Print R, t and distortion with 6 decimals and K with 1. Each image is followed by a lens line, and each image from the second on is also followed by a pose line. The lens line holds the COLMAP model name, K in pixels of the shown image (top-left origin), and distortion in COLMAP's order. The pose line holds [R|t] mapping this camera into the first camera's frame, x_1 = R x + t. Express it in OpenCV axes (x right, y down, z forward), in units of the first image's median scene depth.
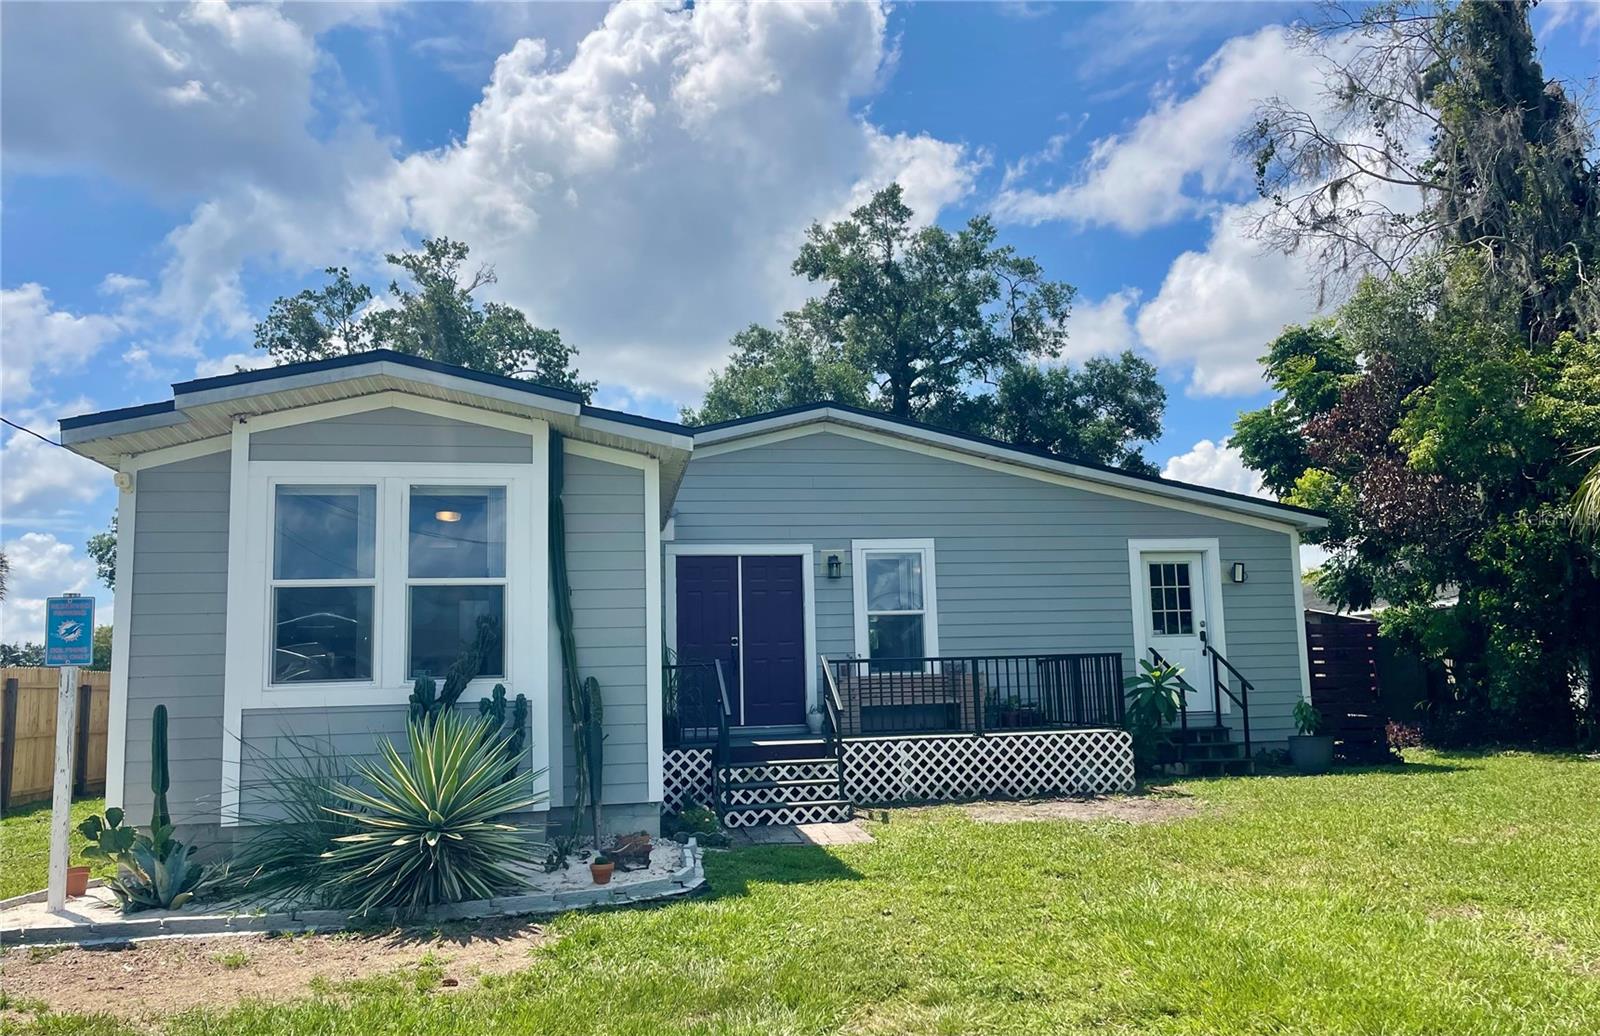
lens RADIAL K [[1276.4, 0, 798.0], [0, 1276.4, 527.4], [0, 0, 1]] dist [0.011486, -0.001481]
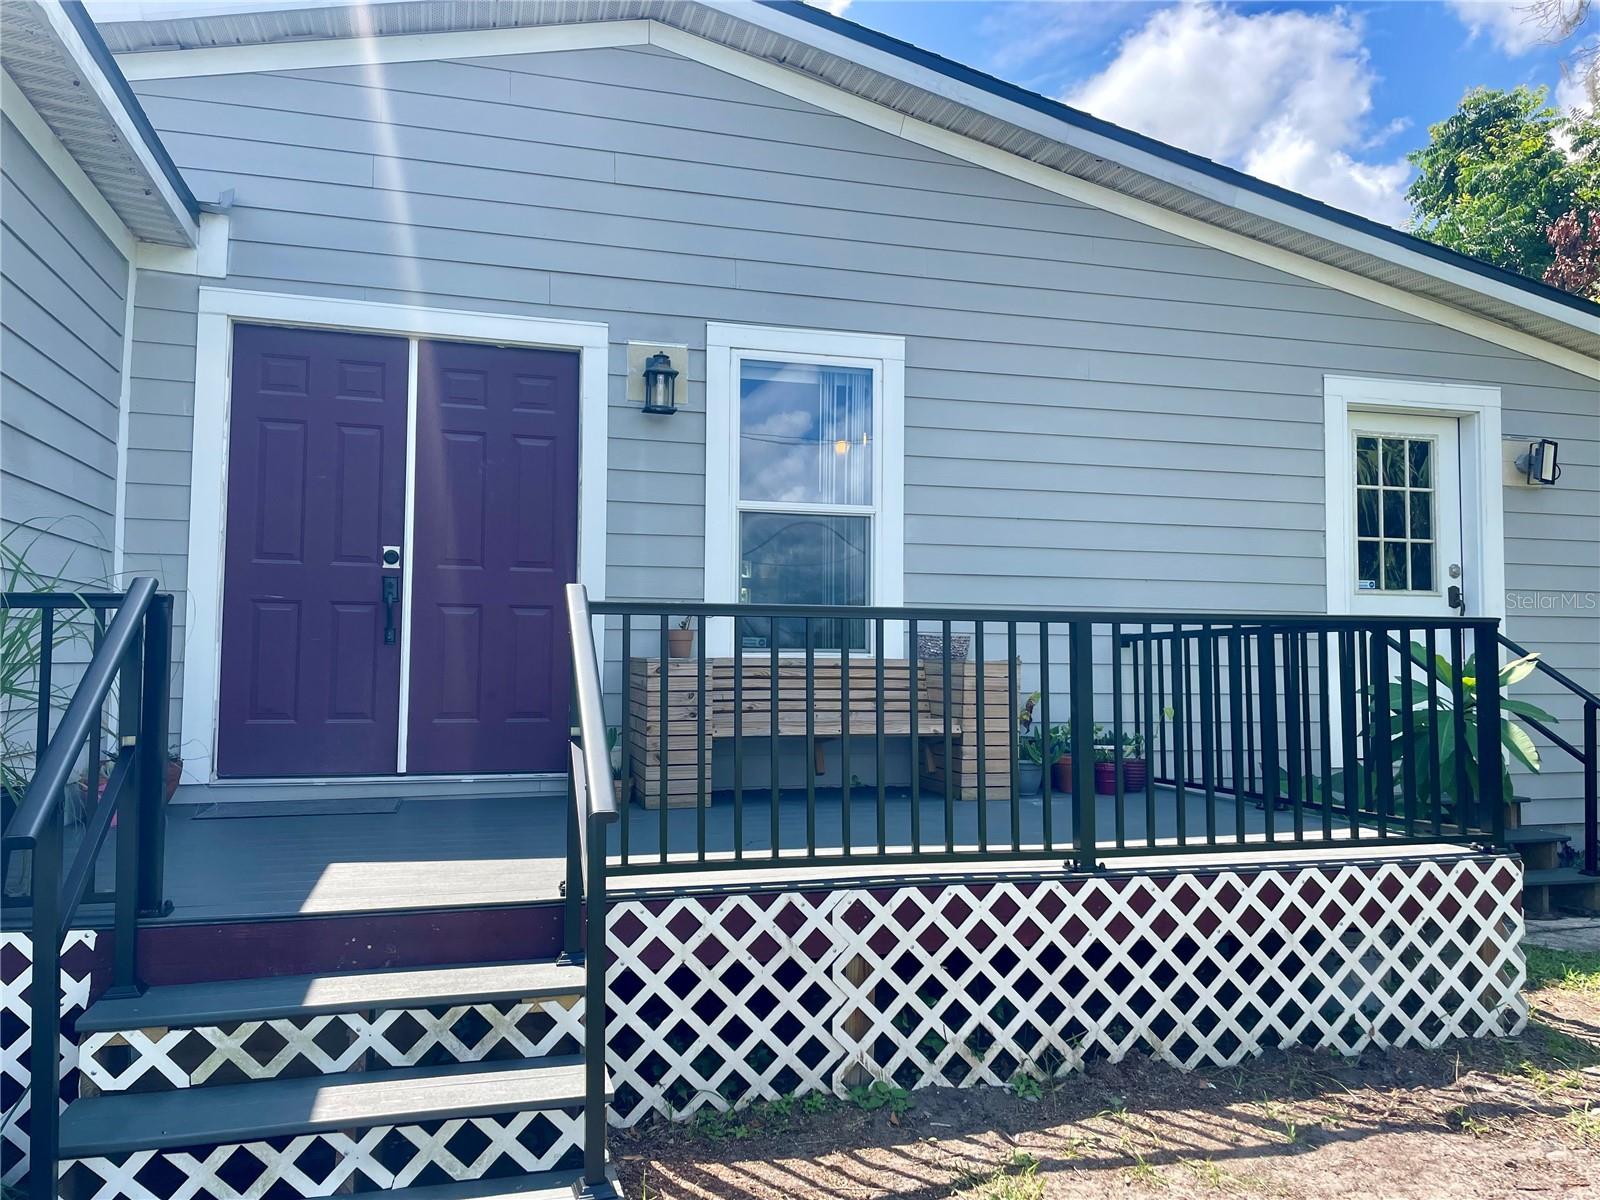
lens RADIAL K [[1228.1, 0, 798.5], [0, 1228.1, 596.8], [0, 0, 1]] dist [0.032621, -0.027018]
pose [[0.993916, 0.039484, 0.102815, 0.040643], [-0.046717, 0.996528, 0.068917, 0.081396], [-0.099737, -0.073301, 0.992310, 0.720320]]
